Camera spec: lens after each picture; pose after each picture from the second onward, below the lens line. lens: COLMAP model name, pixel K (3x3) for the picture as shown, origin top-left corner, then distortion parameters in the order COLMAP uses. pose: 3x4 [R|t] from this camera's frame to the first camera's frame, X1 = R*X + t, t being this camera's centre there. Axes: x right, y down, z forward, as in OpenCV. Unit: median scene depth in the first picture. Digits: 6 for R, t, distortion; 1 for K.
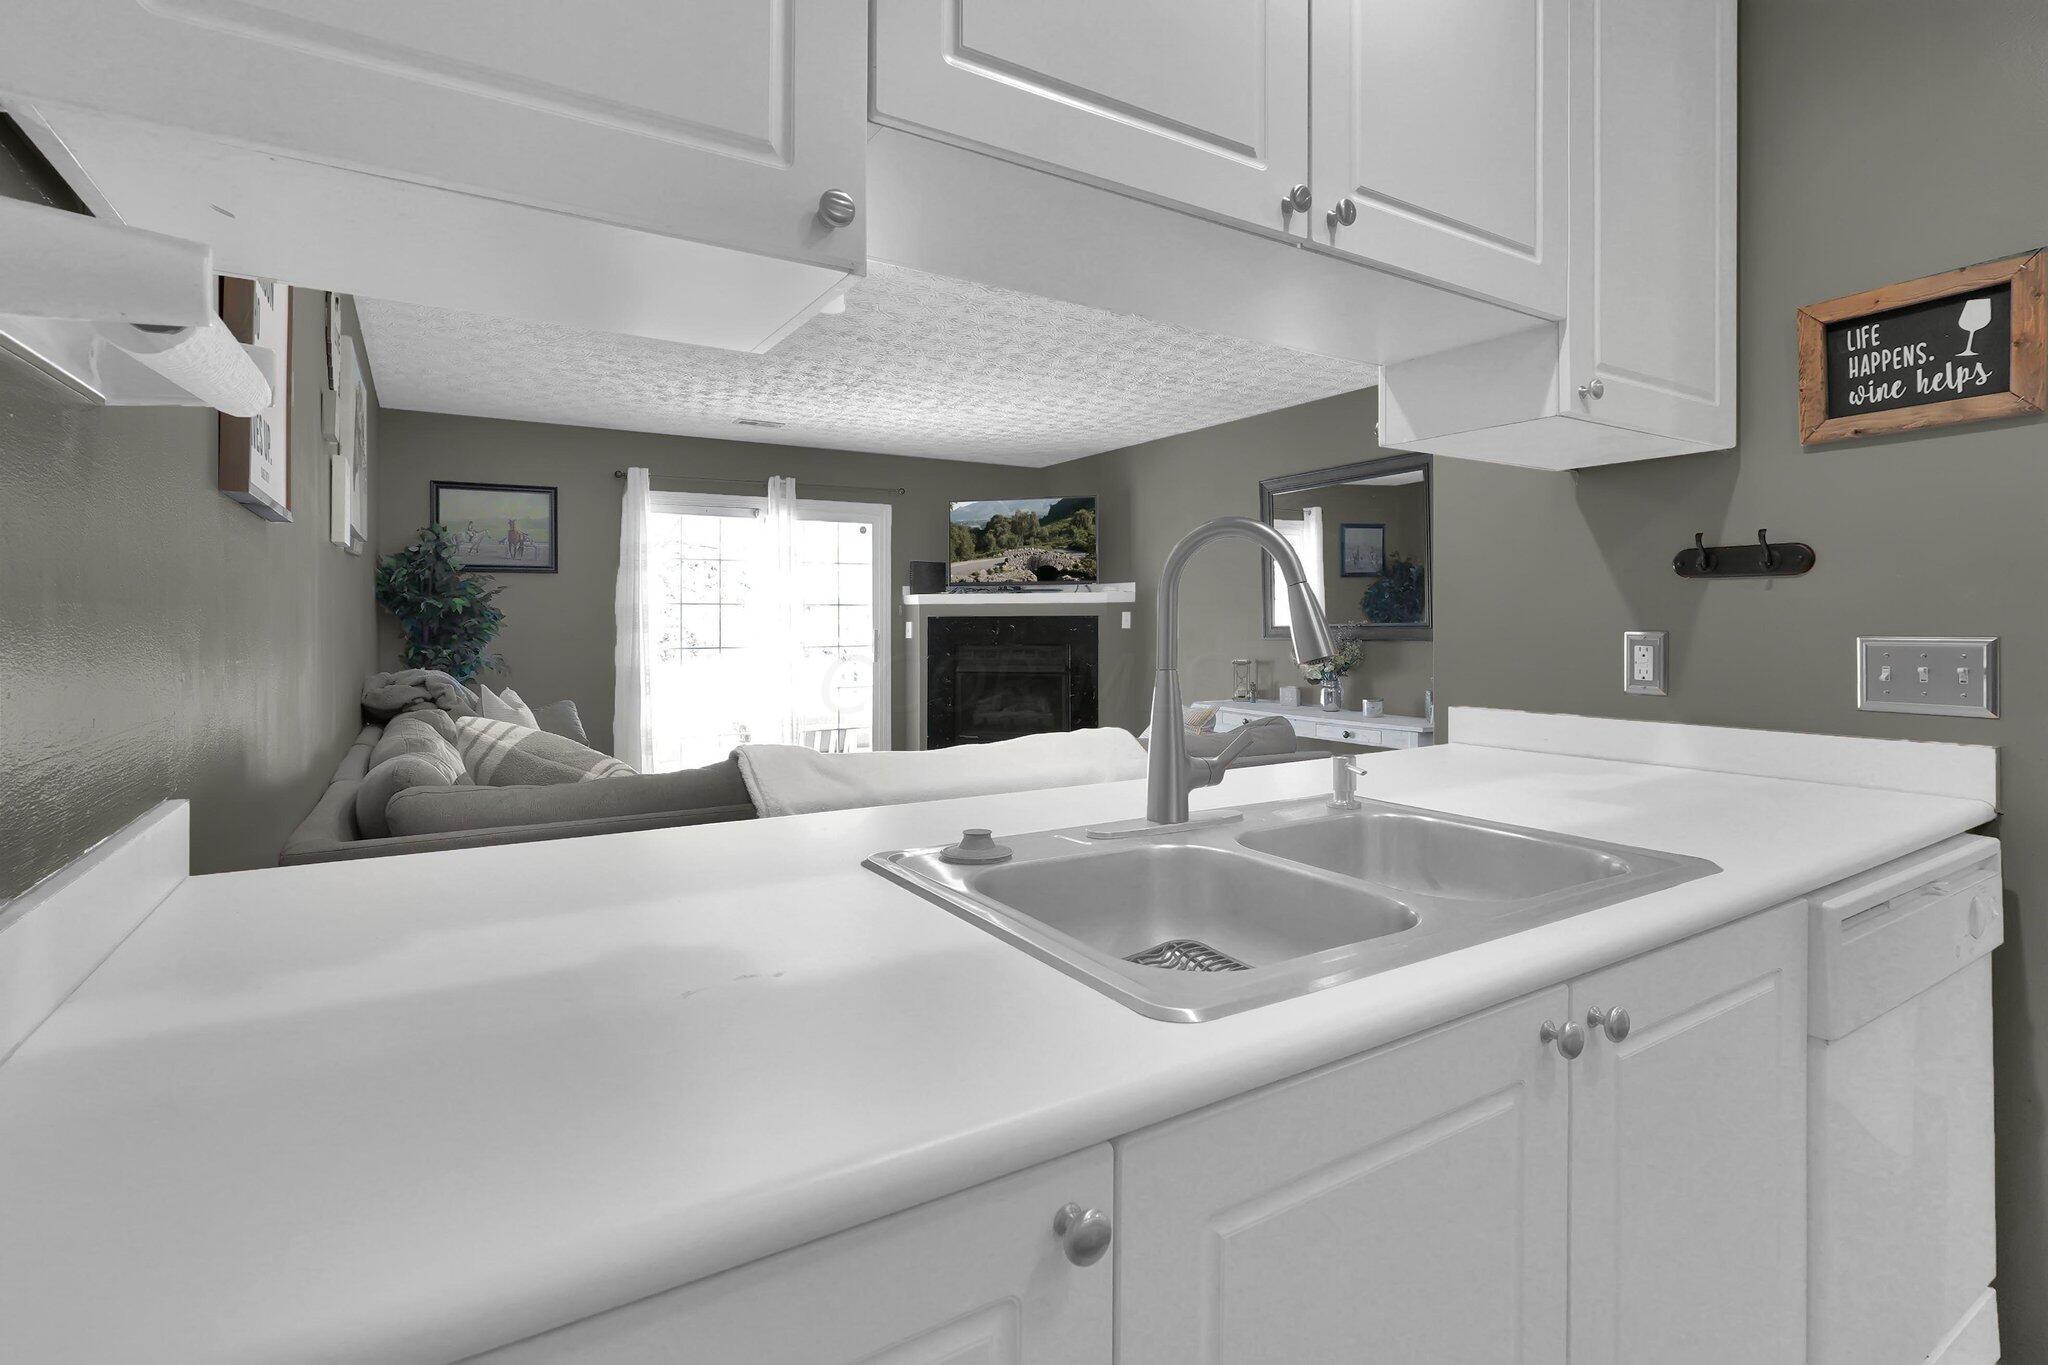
lens RADIAL K [[955.1, 0, 1016.4], [0, 955.1, 613.4], [0, 0, 1]] dist [-0.021730, 0.010249]
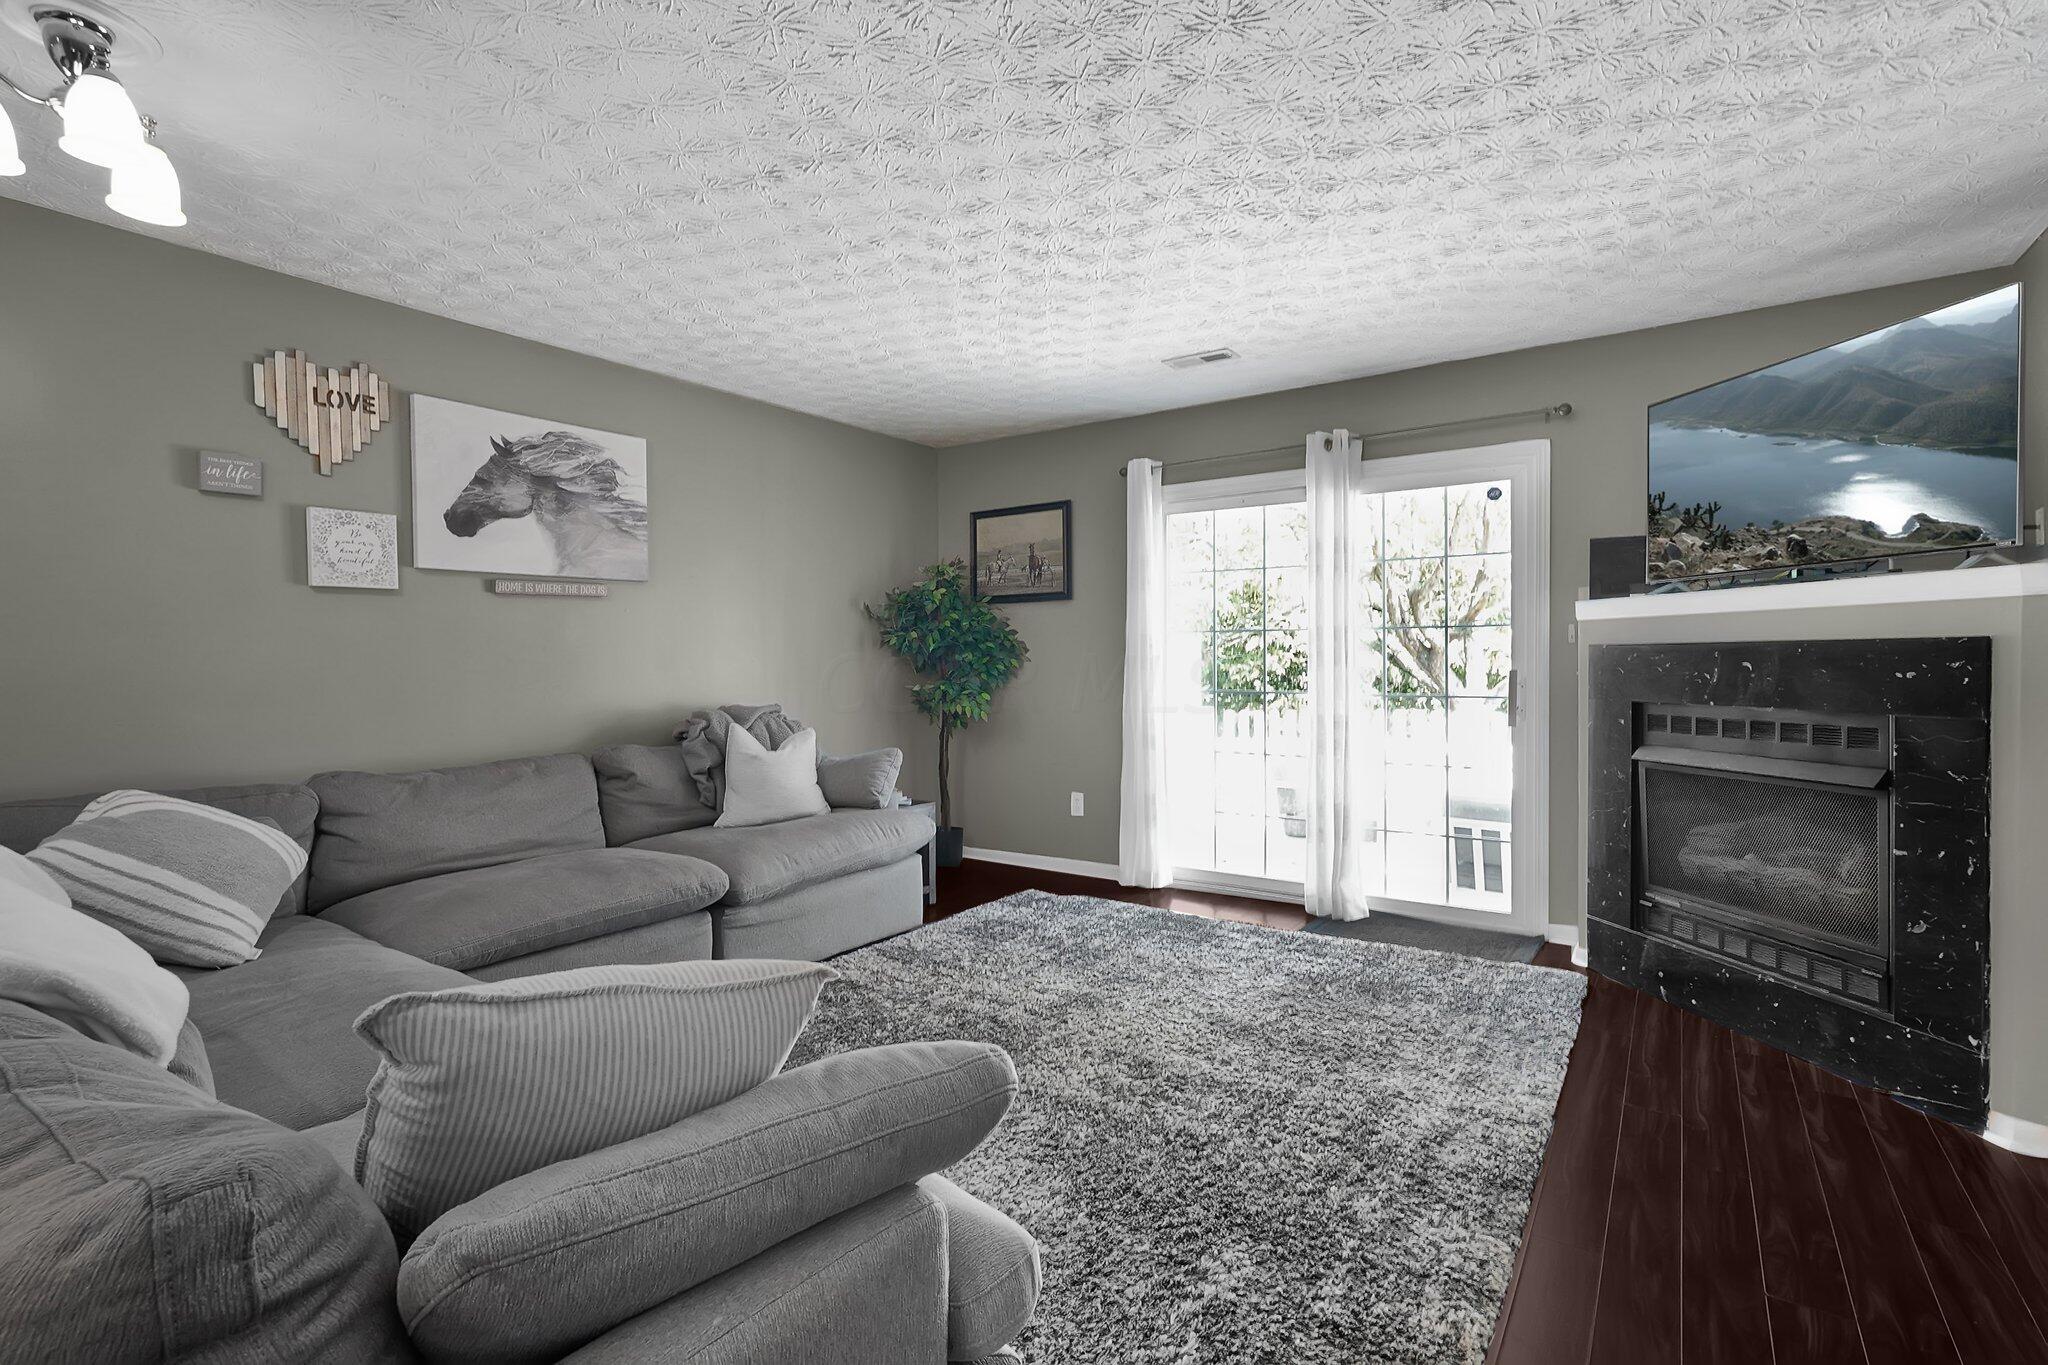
lens RADIAL K [[955.1, 0, 1014.0], [0, 955.1, 668.2], [0, 0, 1]] dist [-0.021730, 0.010249]
pose [[0.401884, 0.010509, -0.915630, 0.288190], [0.010395, 0.999817, 0.016038, 0.005381], [0.915632, -0.015964, 0.401701, 0.600535]]
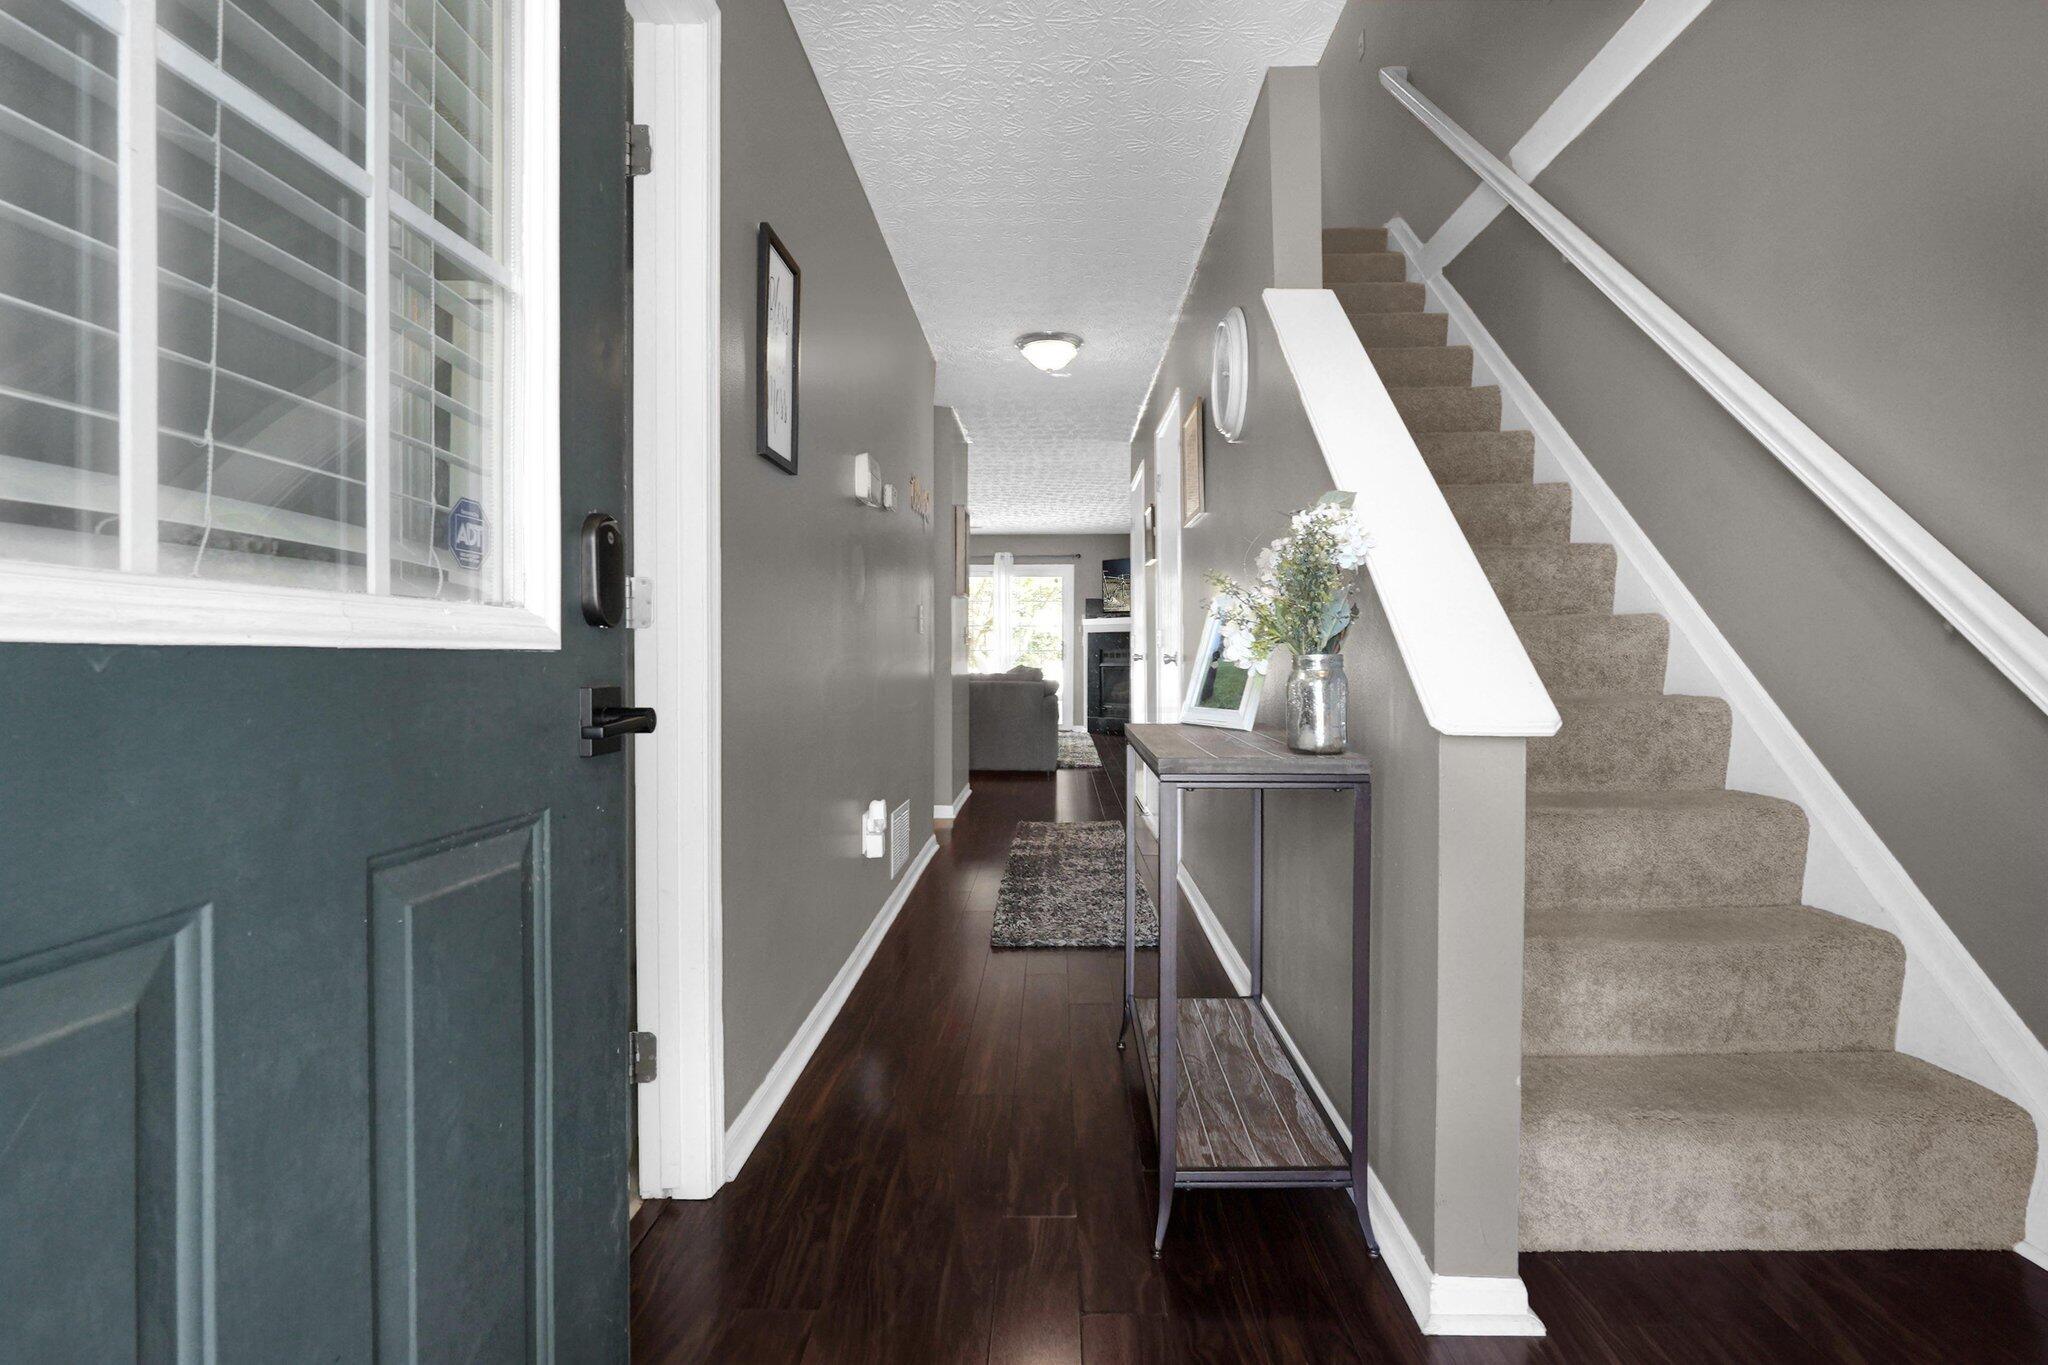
lens RADIAL K [[955.1, 0, 1030.6], [0, 955.1, 679.6], [0, 0, 1]] dist [-0.021730, 0.010249]
pose [[0.839345, 0.010863, -0.543491, 0.826055], [-0.005438, 0.999918, 0.011588, 0.076096], [0.543573, -0.006770, 0.839335, -0.483466]]
